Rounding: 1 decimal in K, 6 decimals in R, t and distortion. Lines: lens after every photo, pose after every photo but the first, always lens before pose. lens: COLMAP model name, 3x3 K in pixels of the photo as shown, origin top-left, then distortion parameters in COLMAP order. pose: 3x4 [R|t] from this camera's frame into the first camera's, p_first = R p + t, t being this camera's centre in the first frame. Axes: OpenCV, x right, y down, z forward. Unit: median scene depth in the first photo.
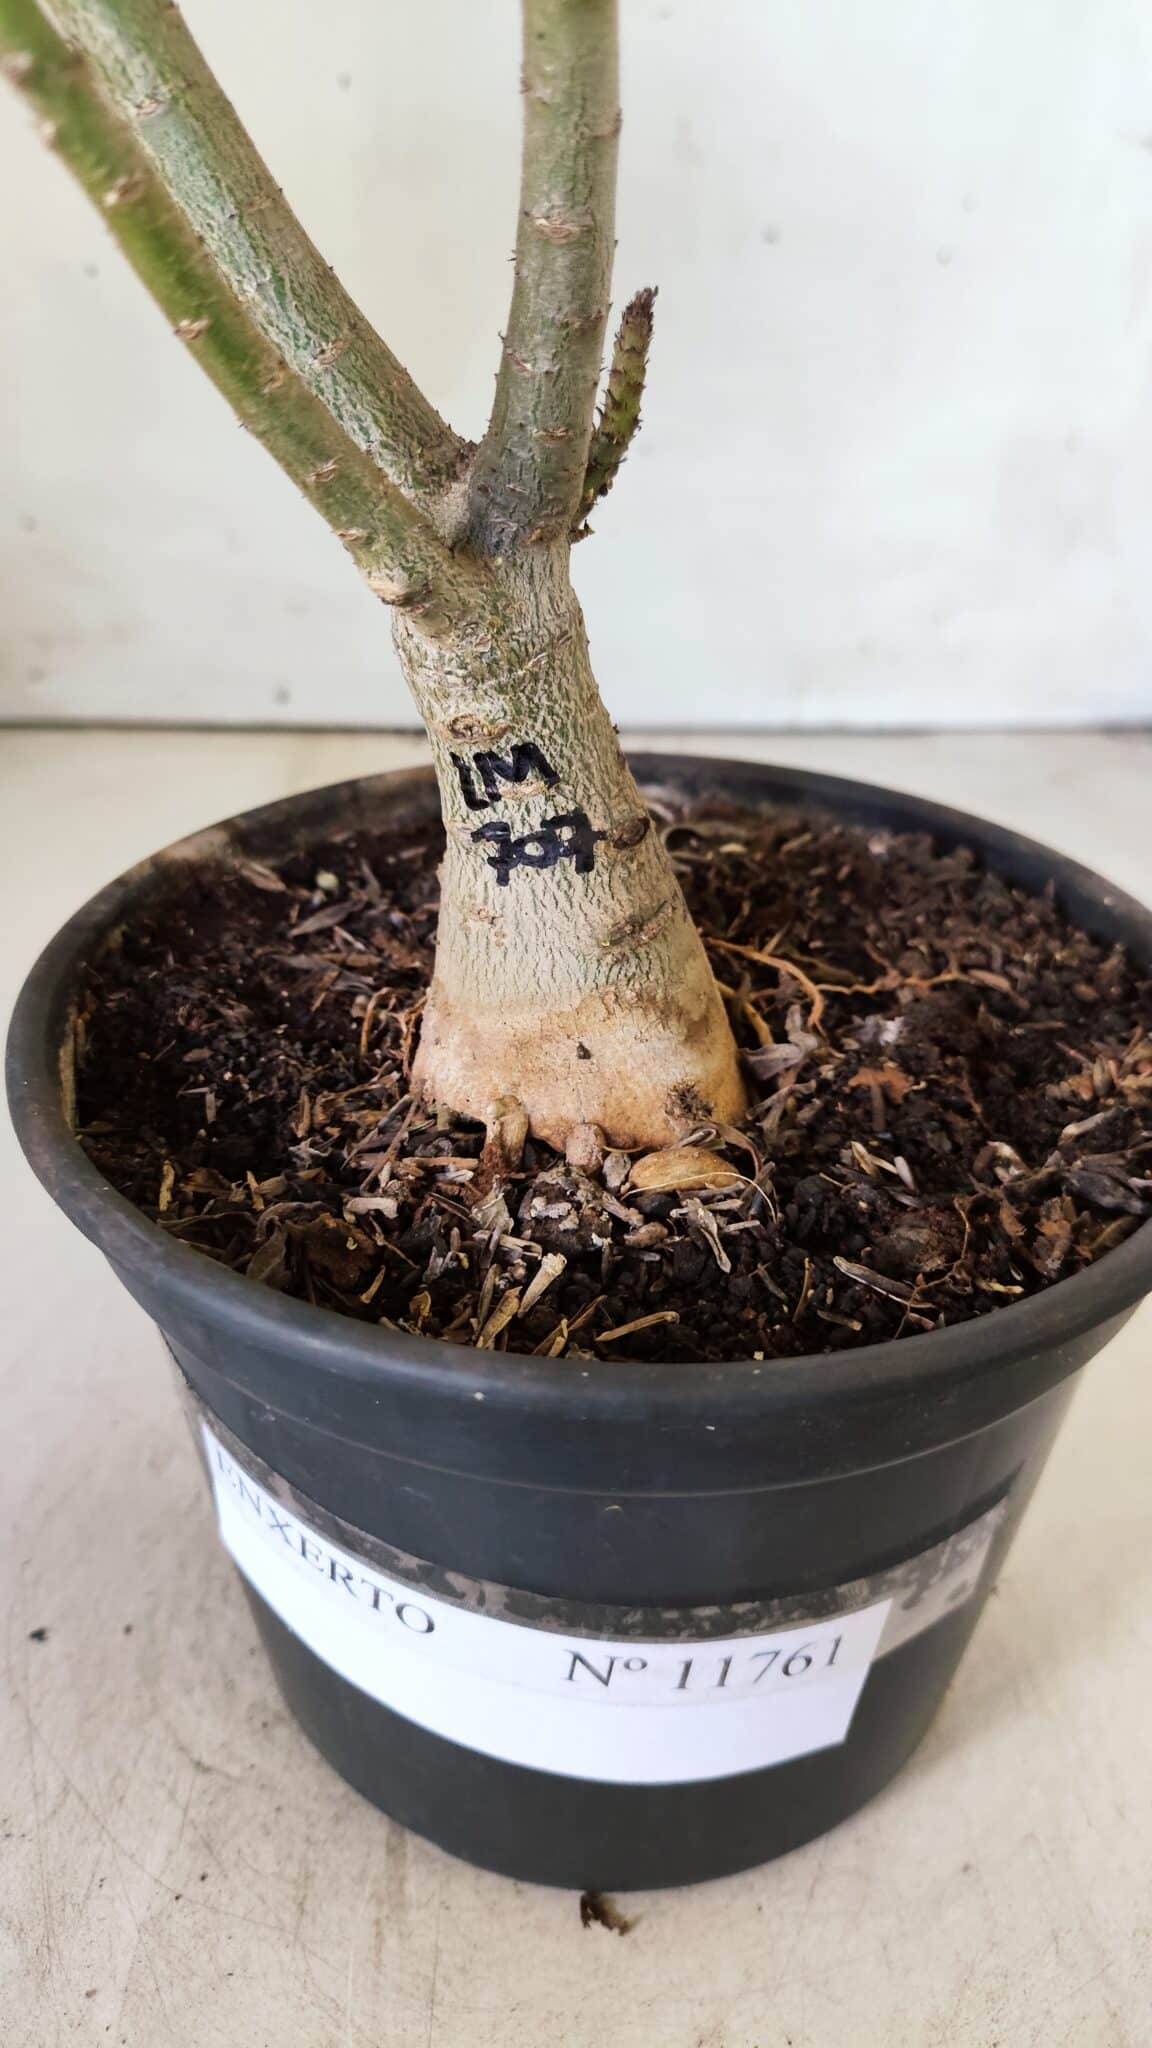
lens RADIAL K [[1529.6, 0, 593.4], [0, 1529.6, 1011.2], [0, 0, 1]] dist [0.051892, -0.093044]
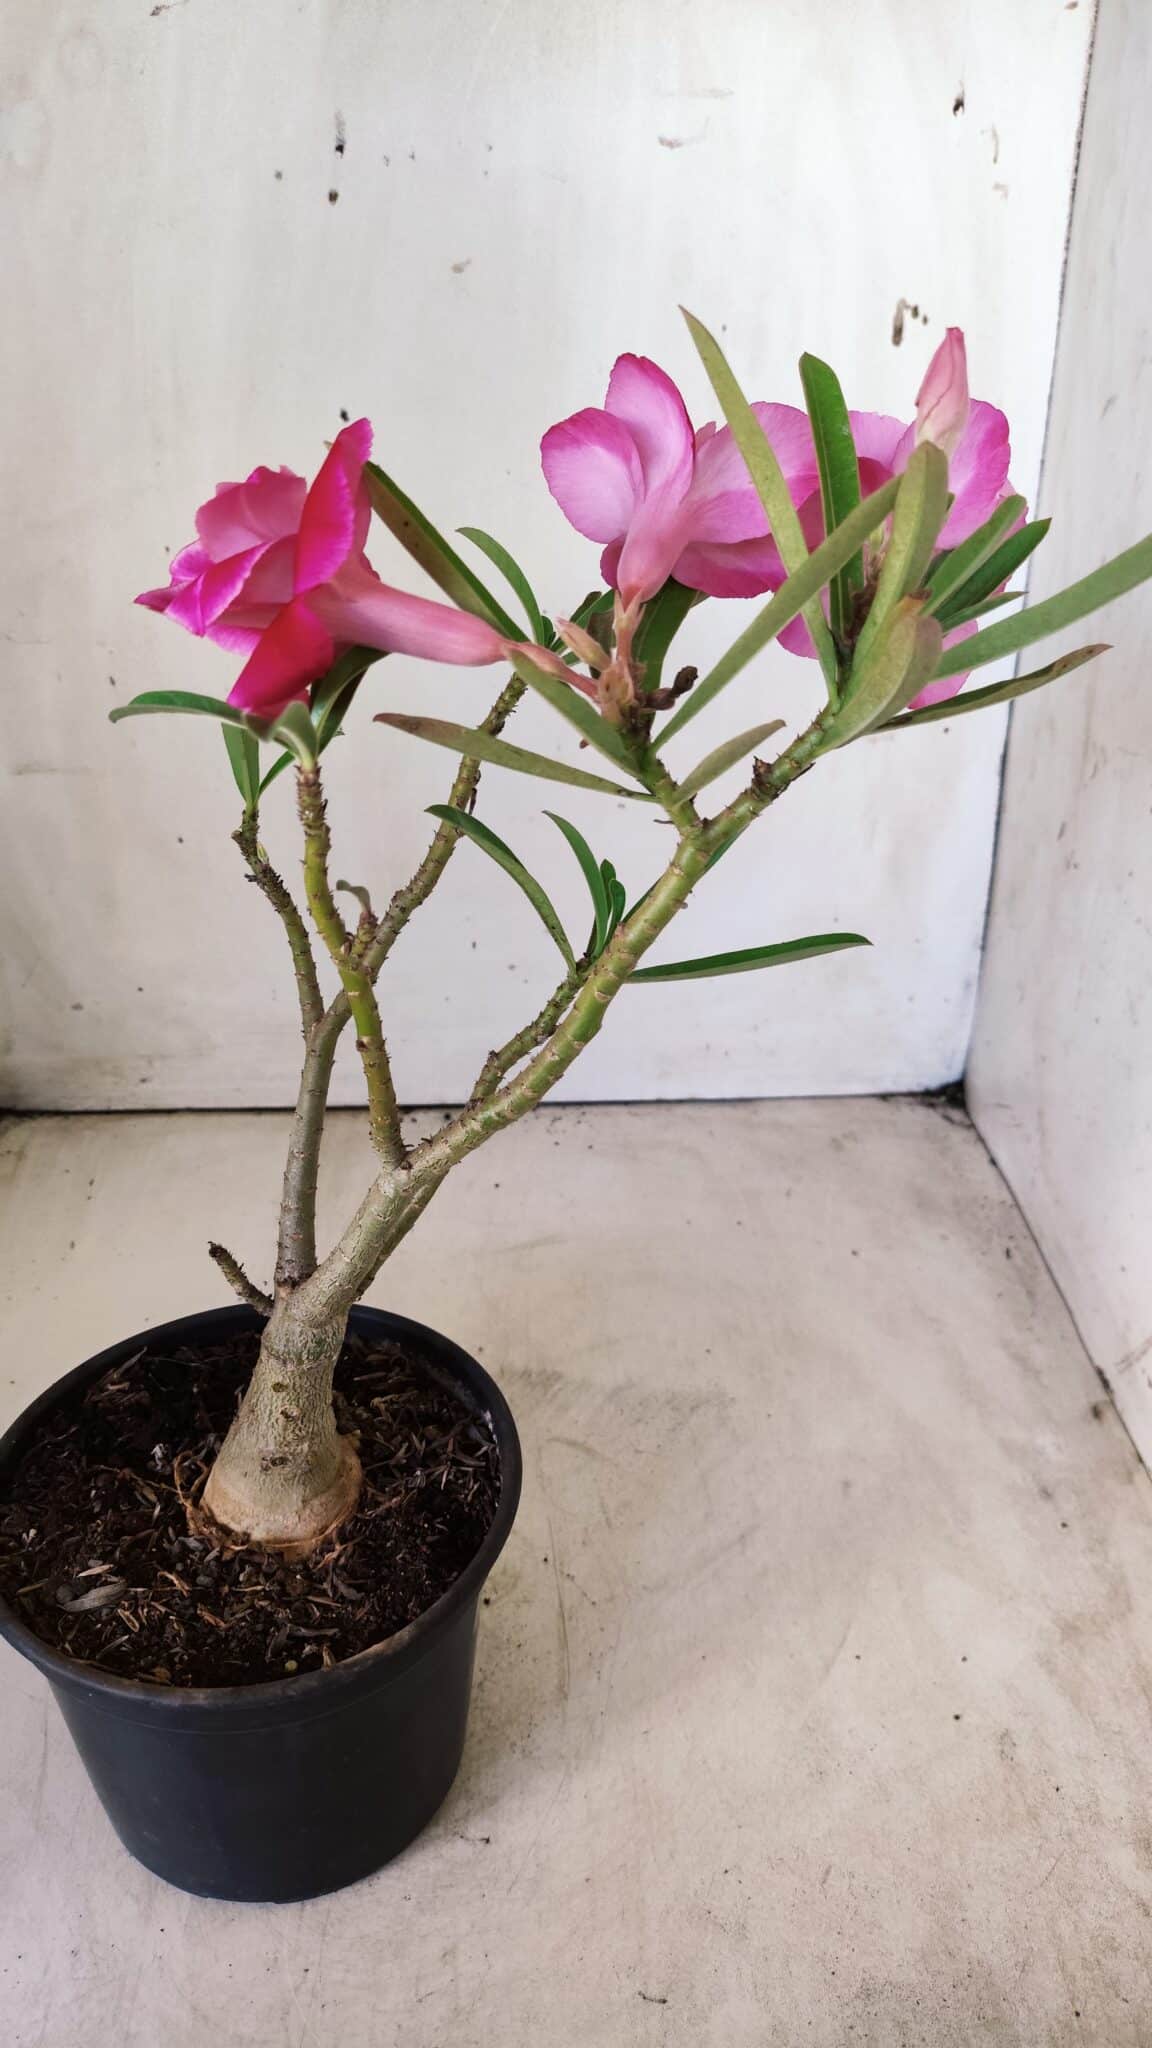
lens RADIAL K [[1529.6, 0, 585.8], [0, 1529.6, 1011.7], [0, 0, 1]] dist [0.051892, -0.093044]
pose [[0.998650, -0.011639, -0.050628, 0.413212], [0.008468, 0.998015, -0.062401, -0.547746], [0.051254, 0.061888, 0.996766, -1.303123]]
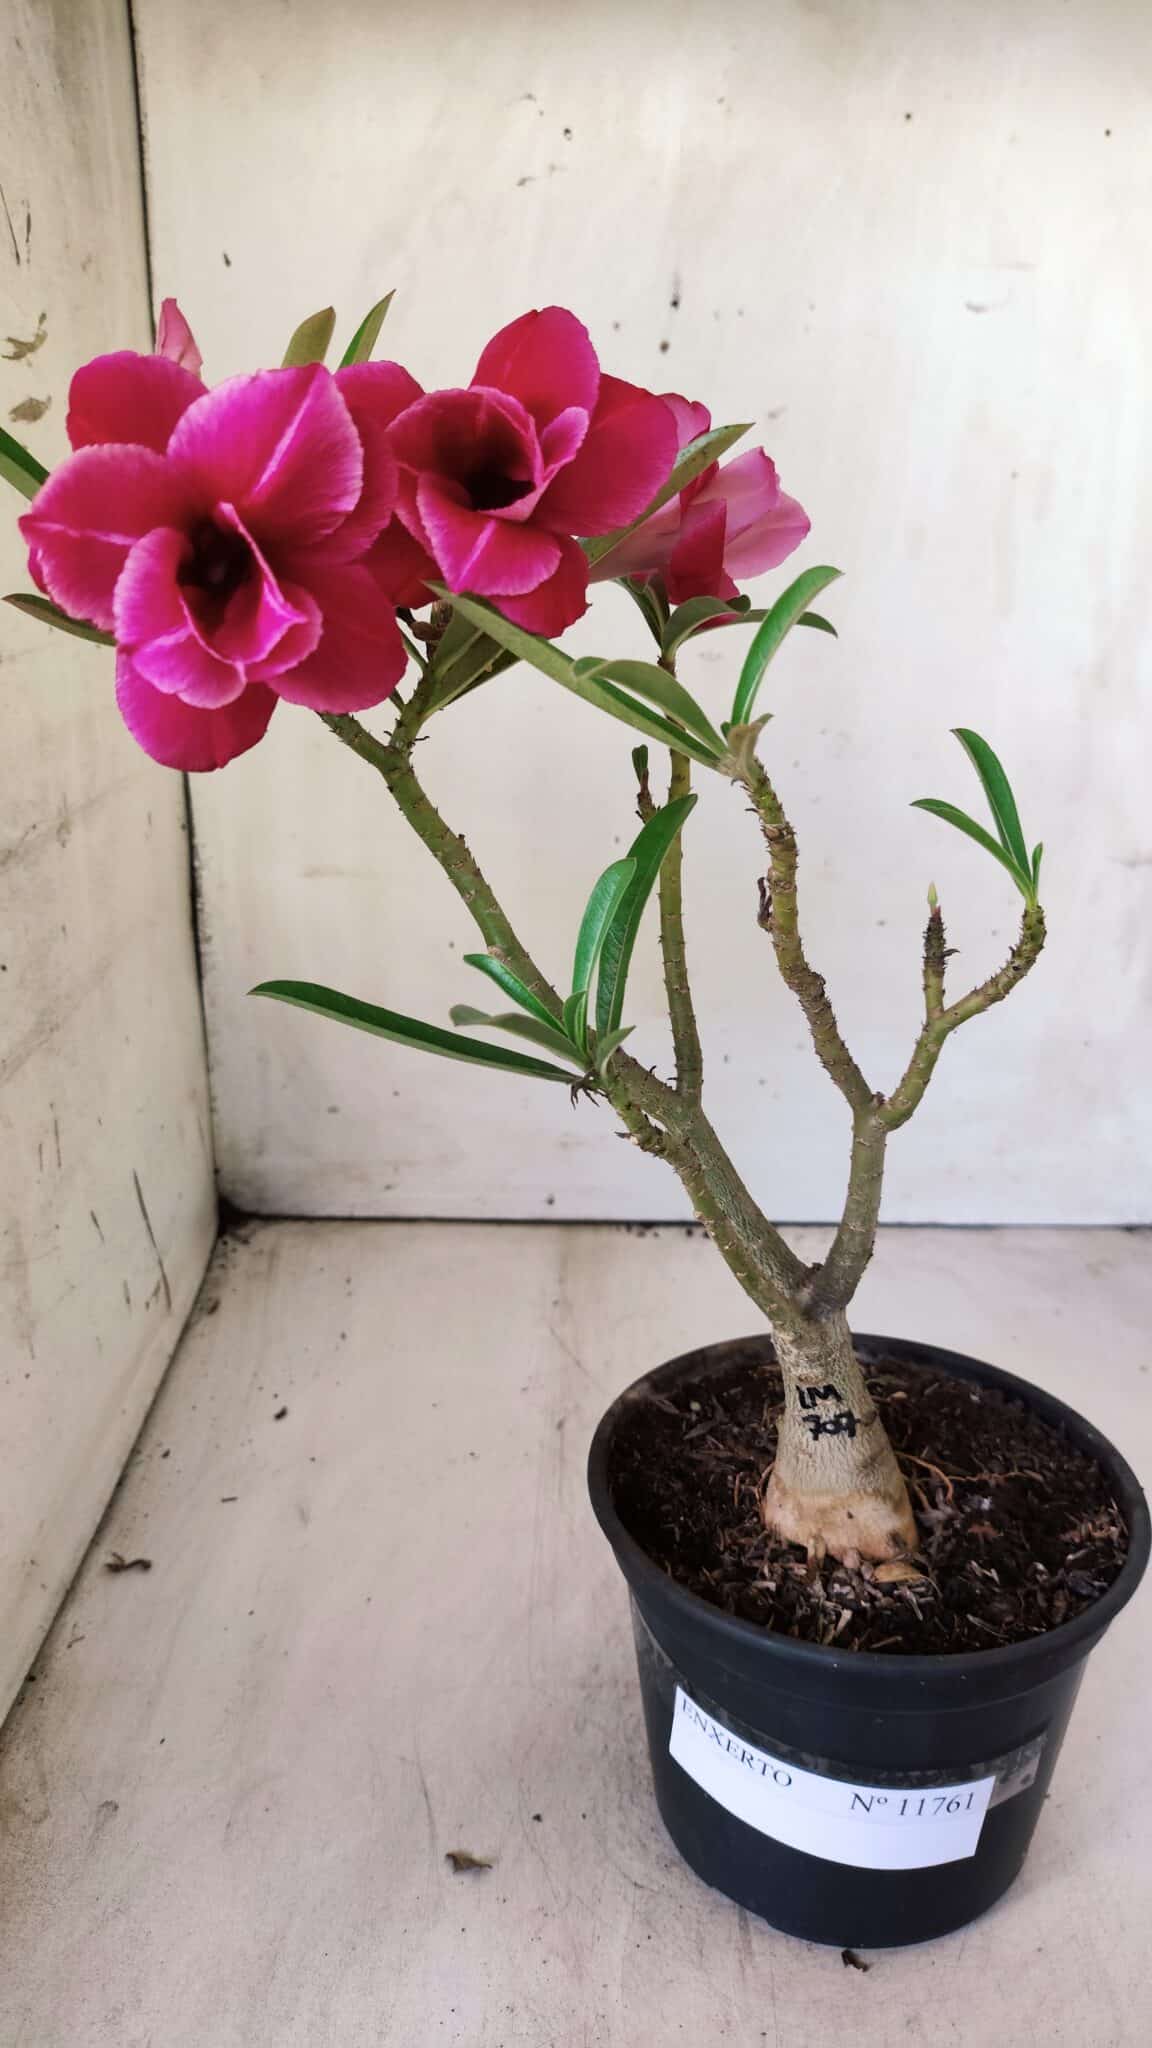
lens RADIAL K [[1529.6, 0, 589.0], [0, 1529.6, 1019.4], [0, 0, 1]] dist [0.051892, -0.093044]
pose [[0.998445, 0.007620, -0.055224, -0.260150], [-0.019060, 0.977578, -0.209711, -0.197806], [0.052388, 0.210438, 0.976203, -1.340707]]
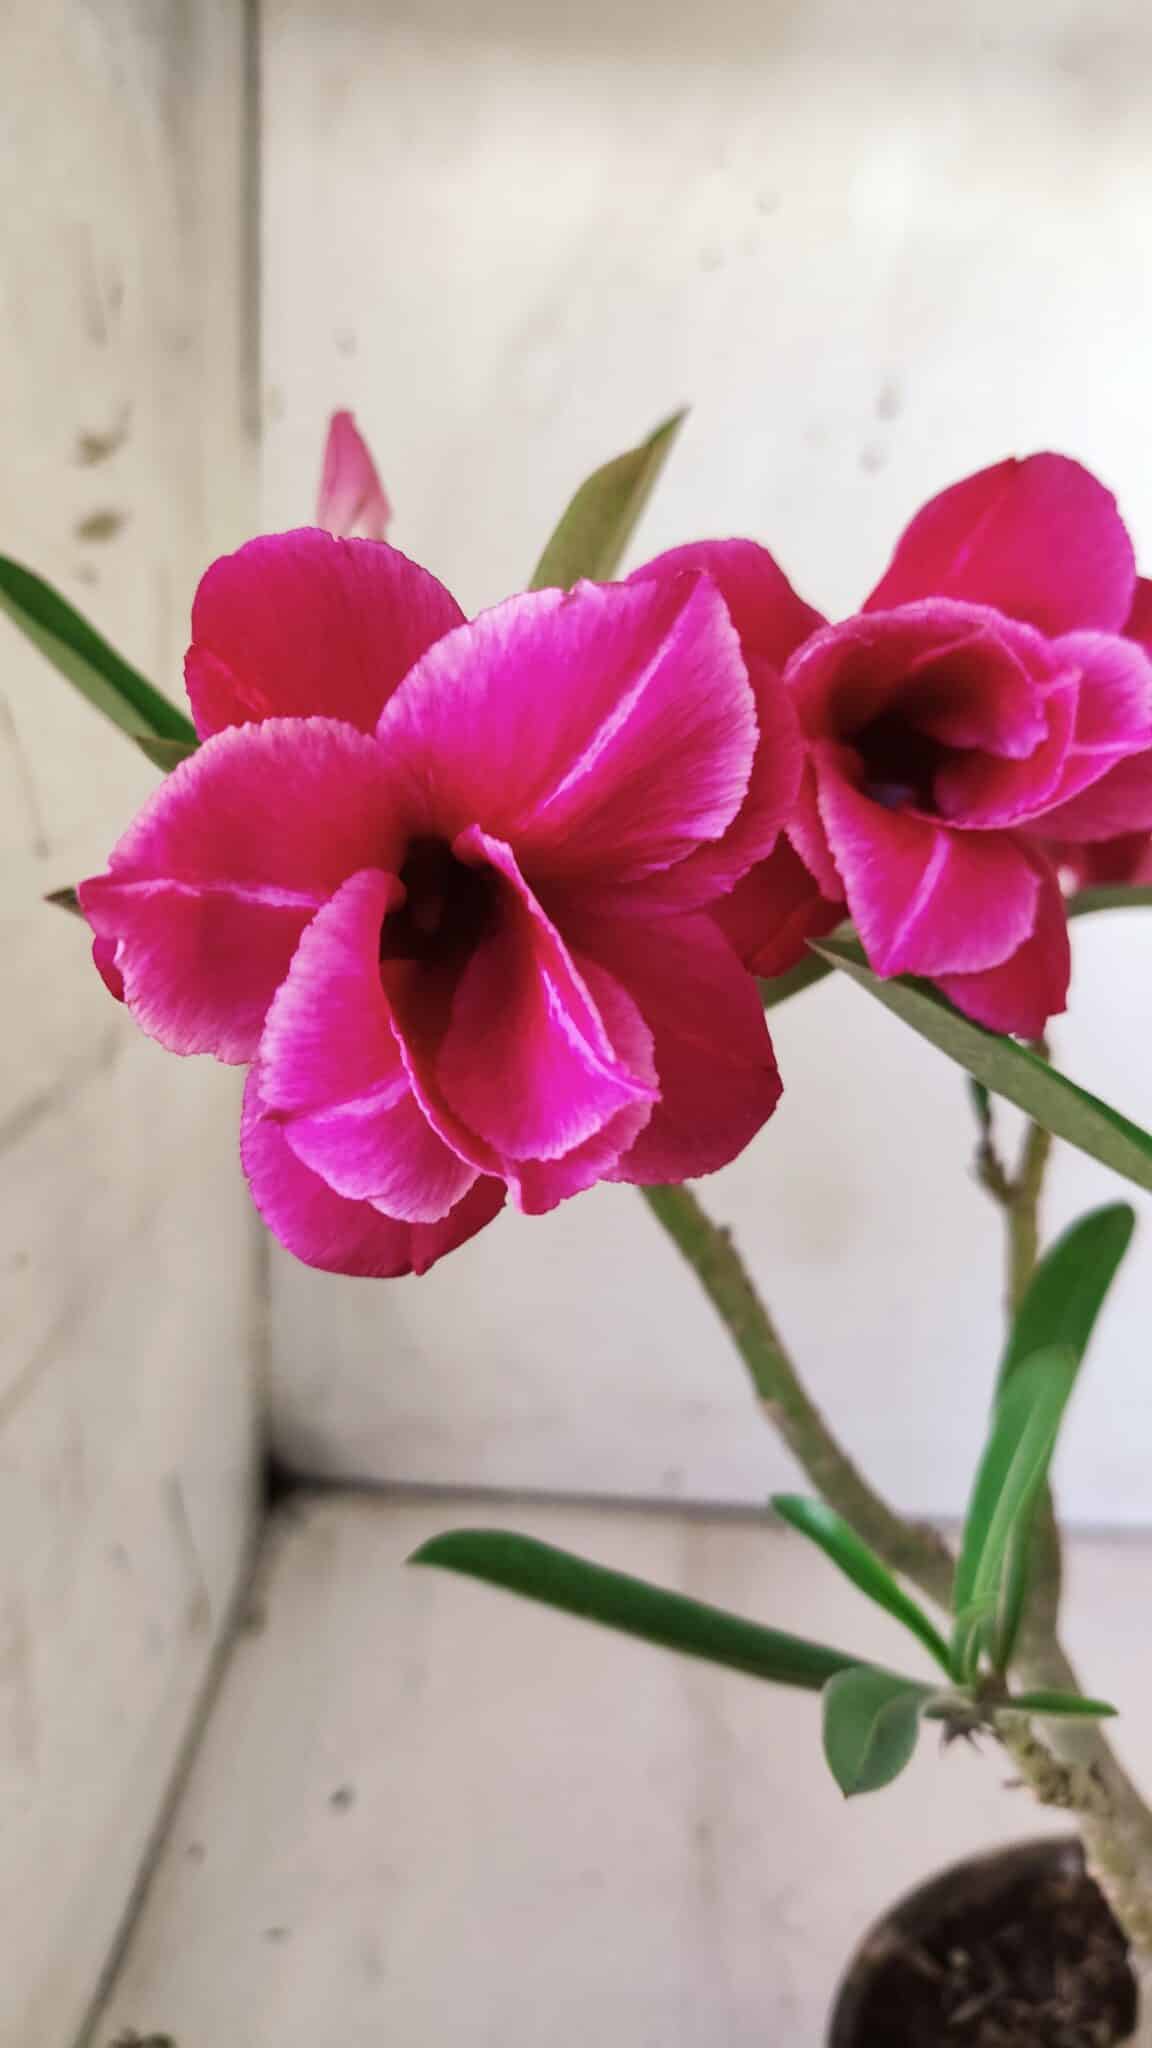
lens RADIAL K [[1529.6, 0, 563.5], [0, 1529.6, 980.8], [0, 0, 1]] dist [0.051892, -0.093044]
pose [[0.995045, 0.042691, -0.089788, -0.584828], [-0.066006, 0.959033, -0.275499, -0.709089], [0.074348, 0.280060, 0.957099, -0.714058]]
